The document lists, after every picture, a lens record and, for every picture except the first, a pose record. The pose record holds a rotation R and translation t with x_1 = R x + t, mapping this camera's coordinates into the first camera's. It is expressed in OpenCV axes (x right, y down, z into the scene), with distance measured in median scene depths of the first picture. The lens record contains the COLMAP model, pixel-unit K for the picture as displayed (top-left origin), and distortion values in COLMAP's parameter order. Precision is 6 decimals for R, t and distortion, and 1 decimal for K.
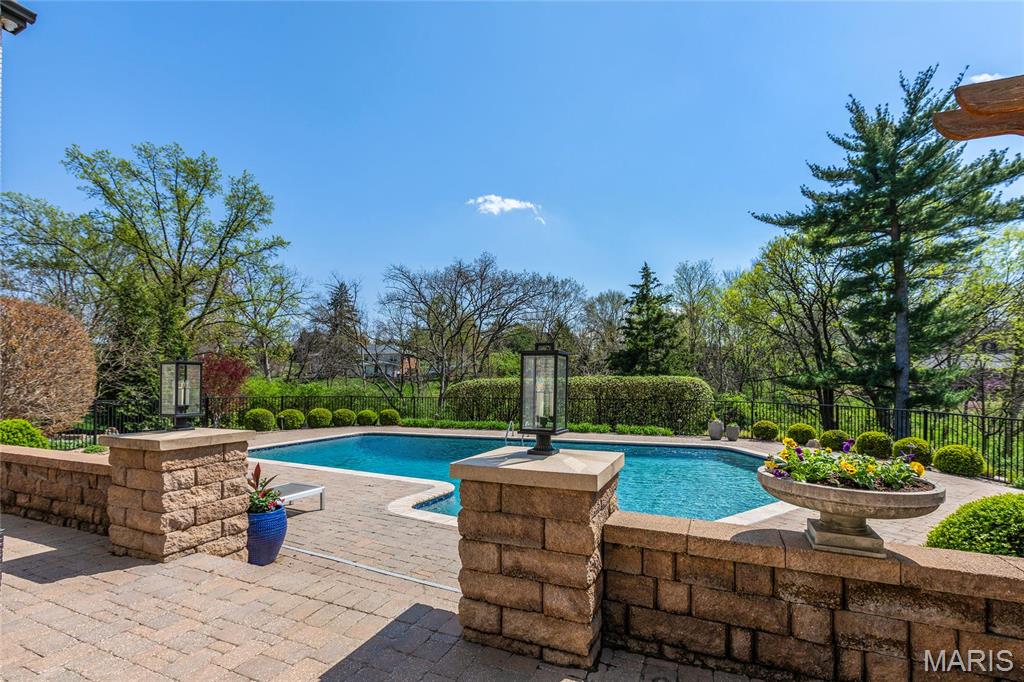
lens RADIAL K [[464.0, 0, 516.8], [0, 464.0, 389.0], [0, 0, 1]] dist [-0.005107, 0.000564]
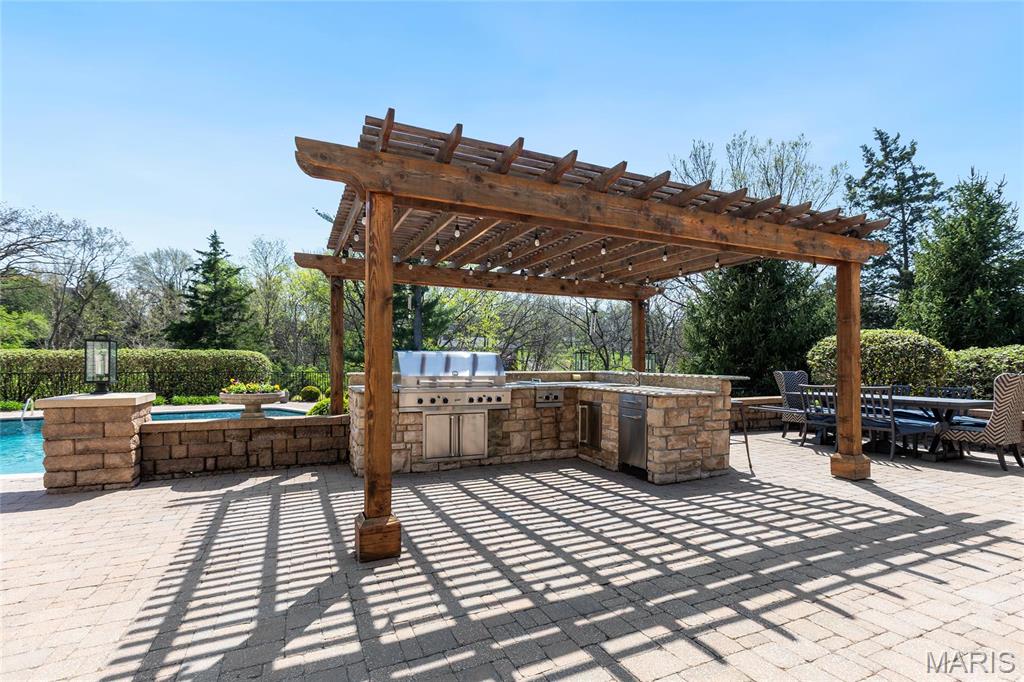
lens RADIAL K [[464.0, 0, 503.8], [0, 464.0, 363.0], [0, 0, 1]] dist [-0.005107, 0.000564]
pose [[0.683768, -0.006581, 0.729670, -0.030188], [0.005561, 0.999977, 0.003808, 0.002407], [-0.729678, 0.001454, 0.683789, -0.229219]]
